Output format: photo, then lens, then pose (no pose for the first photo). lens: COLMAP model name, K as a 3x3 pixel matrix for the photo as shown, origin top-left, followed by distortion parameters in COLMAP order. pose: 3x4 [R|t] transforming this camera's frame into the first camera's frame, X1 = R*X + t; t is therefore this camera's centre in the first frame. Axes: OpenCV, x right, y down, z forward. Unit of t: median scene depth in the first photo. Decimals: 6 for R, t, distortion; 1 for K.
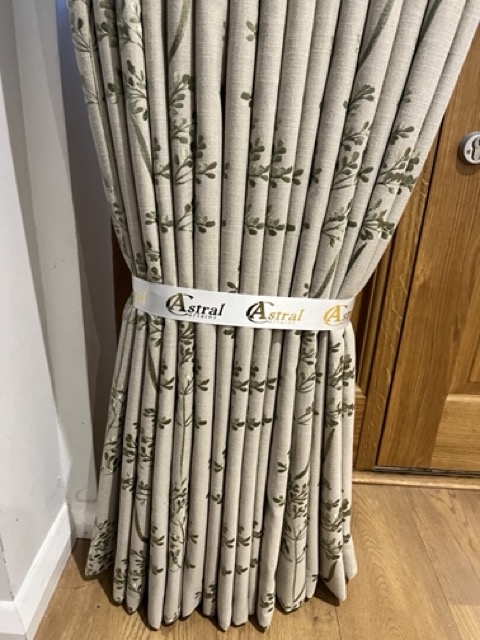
lens RADIAL K [[474.5, 0, 240.1], [0, 474.5, 319.2], [0, 0, 1]] dist [0.003921, 0.000578]
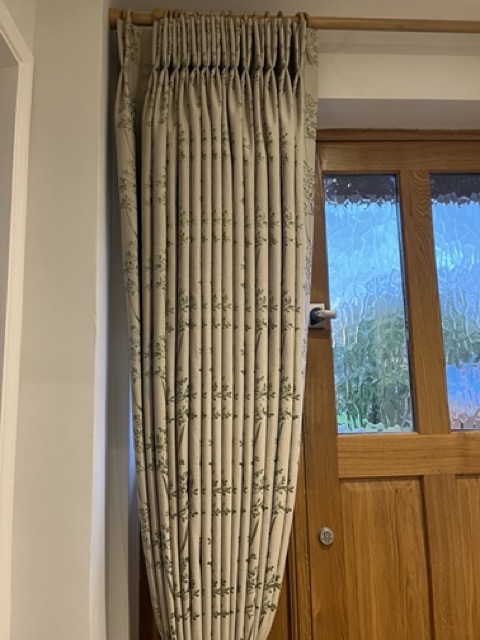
lens RADIAL K [[474.5, 0, 243.4], [0, 474.5, 326.6], [0, 0, 1]] dist [0.003921, 0.000578]
pose [[0.994844, -0.069007, 0.074325, 0.091440], [0.097171, 0.858449, -0.503611, -0.229126], [-0.029052, 0.508236, 0.860728, -1.874739]]
